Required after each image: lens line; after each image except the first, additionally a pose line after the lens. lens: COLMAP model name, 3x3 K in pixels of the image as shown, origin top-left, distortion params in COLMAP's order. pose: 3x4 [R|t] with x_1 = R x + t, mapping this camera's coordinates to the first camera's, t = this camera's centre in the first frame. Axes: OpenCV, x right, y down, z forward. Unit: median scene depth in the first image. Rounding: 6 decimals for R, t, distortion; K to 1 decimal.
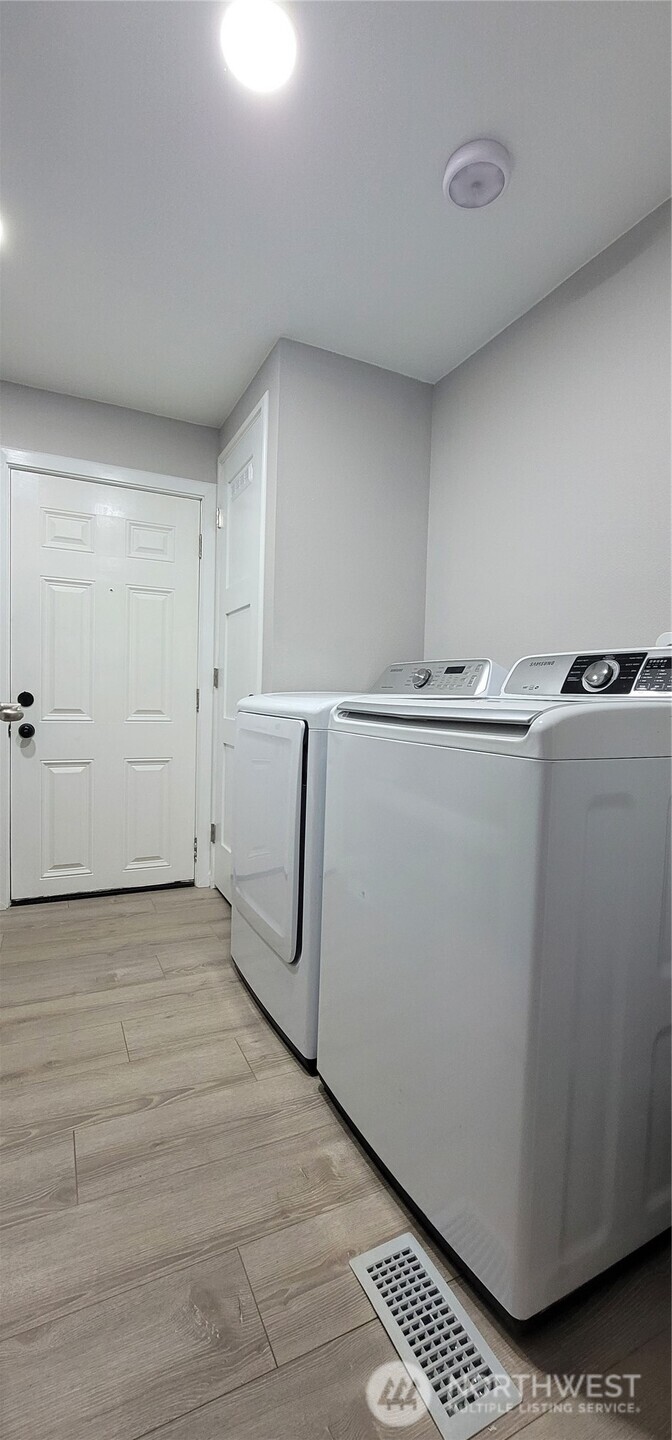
lens RADIAL K [[583.9, 0, 333.5], [0, 583.9, 724.7], [0, 0, 1]] dist [-0.005555, 0.000713]
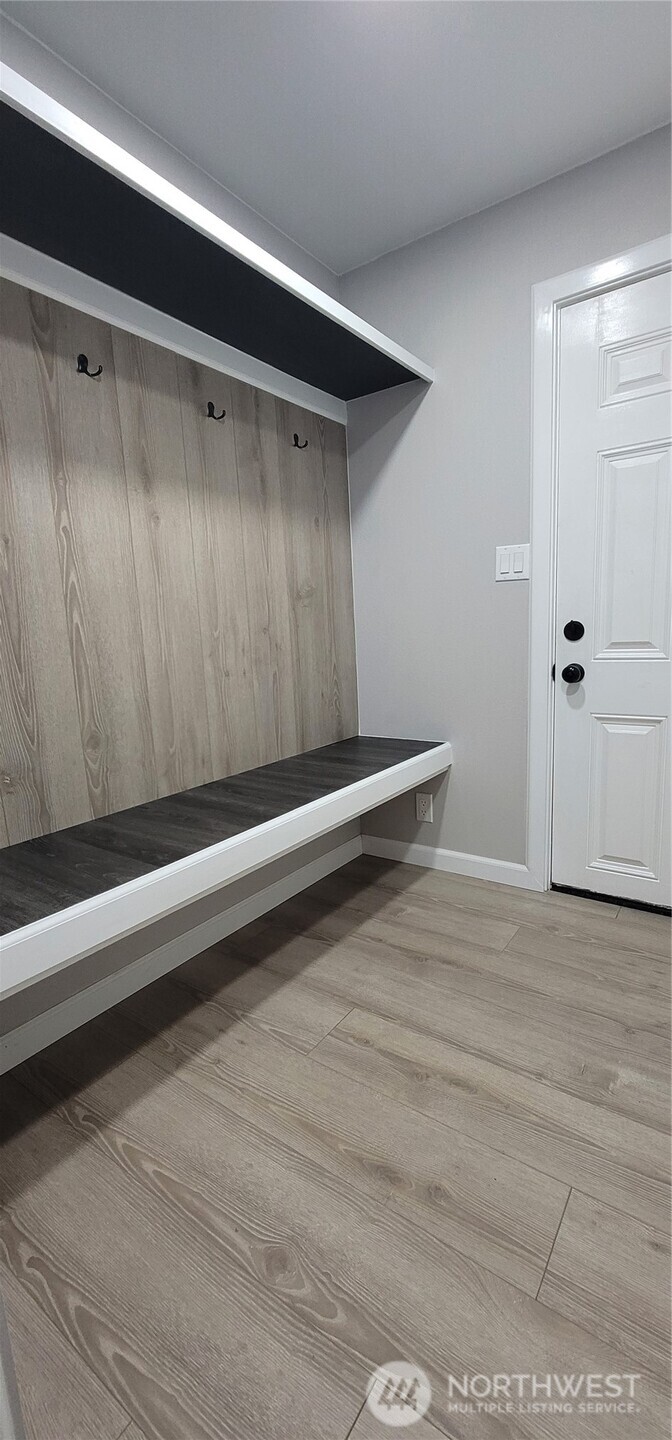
lens RADIAL K [[583.9, 0, 333.5], [0, 583.9, 724.7], [0, 0, 1]] dist [-0.005555, 0.000713]
pose [[0.474662, 0.091423, -0.875407, -0.008361], [0.013647, 0.993707, 0.111177, -0.012310], [0.880063, -0.064718, 0.470427, 0.397693]]
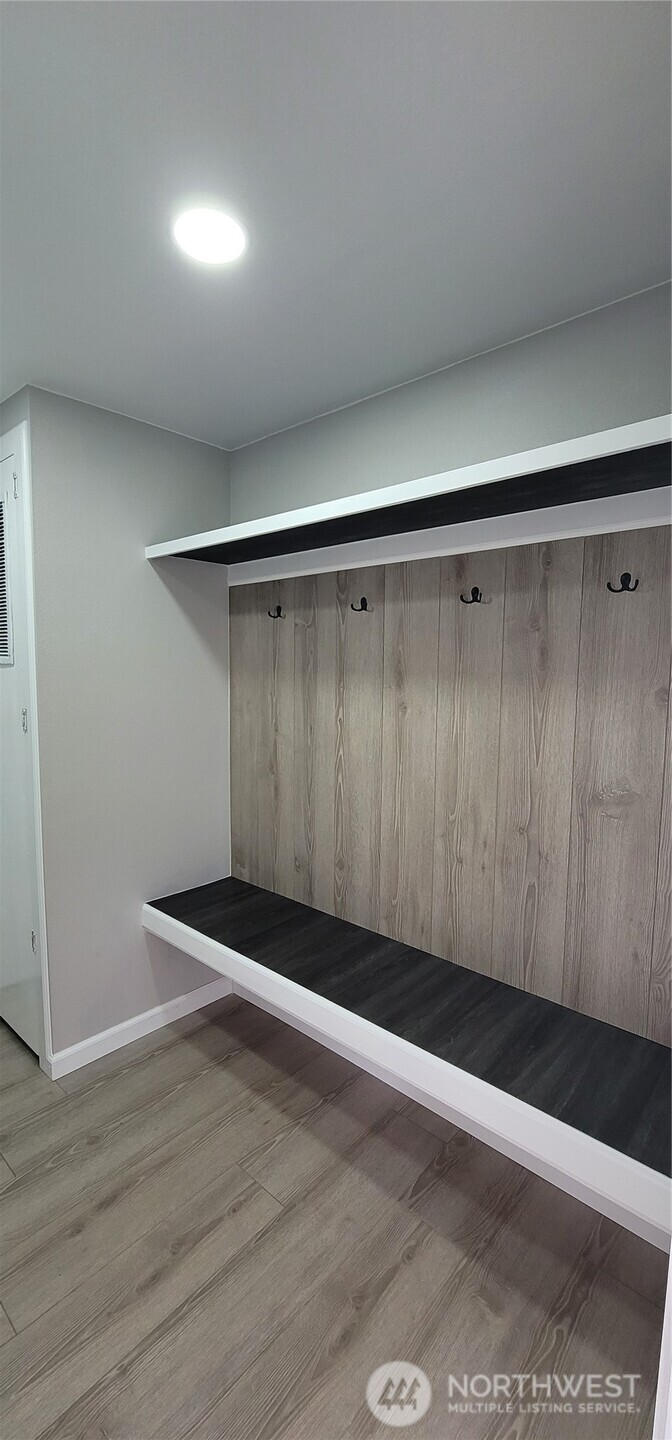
lens RADIAL K [[583.9, 0, 333.5], [0, 583.9, 724.7], [0, 0, 1]] dist [-0.005555, 0.000713]
pose [[-0.926826, -0.001392, -0.375489, -0.331298], [-0.057454, 0.988743, 0.138150, -0.254441], [0.371070, 0.149614, -0.916473, 1.222965]]
